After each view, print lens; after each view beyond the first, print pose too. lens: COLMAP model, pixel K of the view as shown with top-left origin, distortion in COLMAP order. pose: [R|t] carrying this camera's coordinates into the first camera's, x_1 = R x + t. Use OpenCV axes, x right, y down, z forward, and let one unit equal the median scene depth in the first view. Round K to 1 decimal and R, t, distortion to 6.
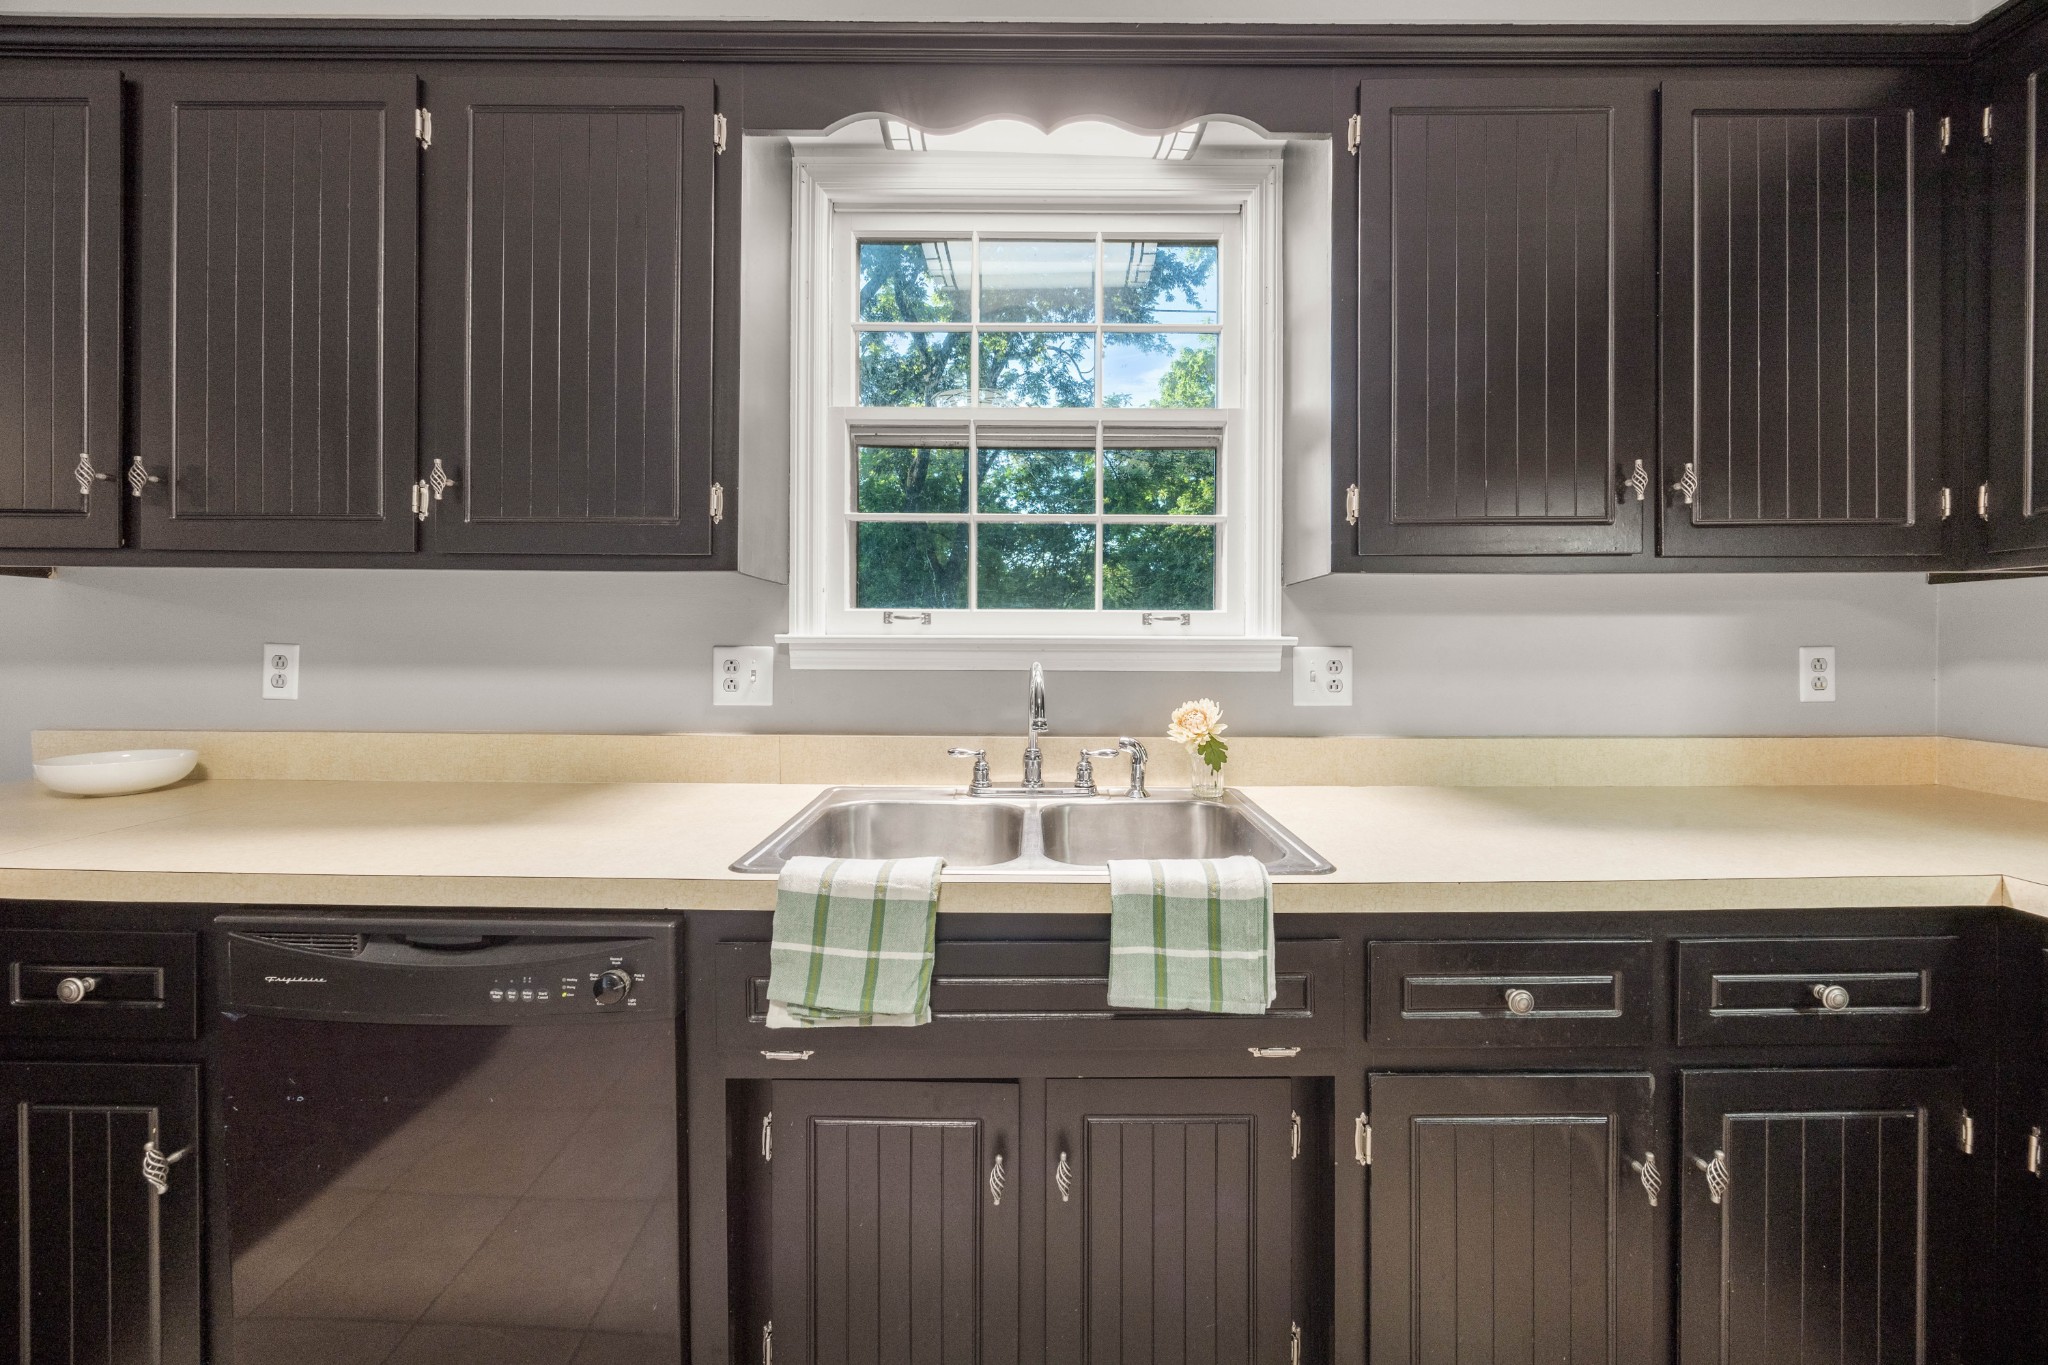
lens RADIAL K [[779.9, 0, 1023.5], [0, 779.9, 655.9], [0, 0, 1]] dist [-0.006345, -0.000118]
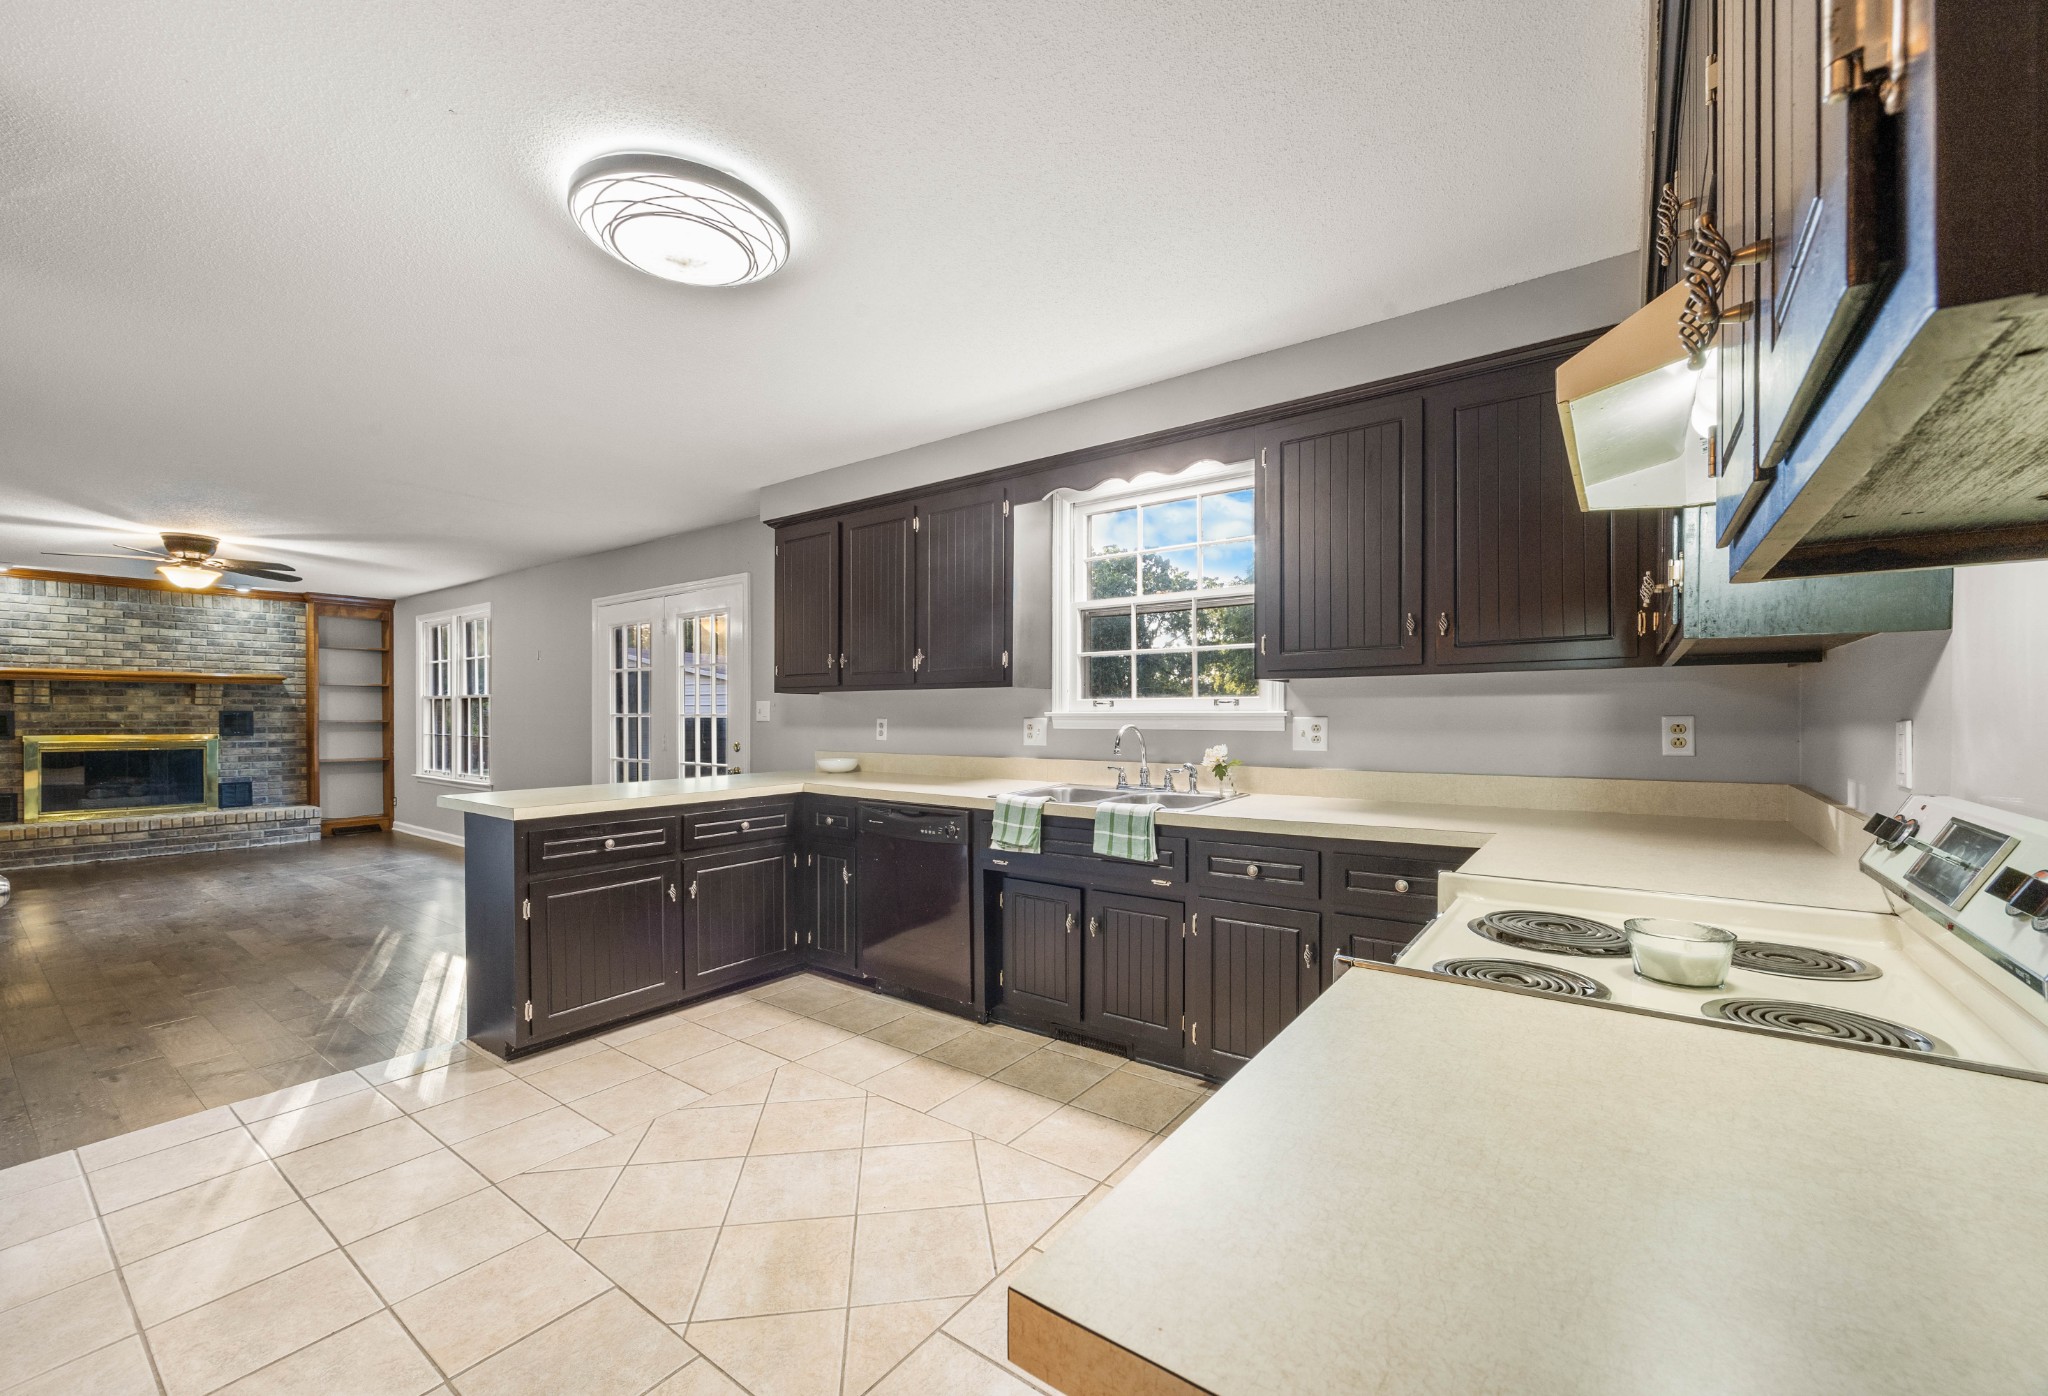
lens RADIAL K [[815.5, 0, 1052.3], [0, 815.5, 721.8], [0, 0, 1]] dist [-0.010909, 0.000020]
pose [[0.828588, 0.000026, -0.559859, 1.162581], [-0.002579, 0.999990, -0.003771, 0.009500], [0.559853, 0.004568, 0.828579, -1.040593]]
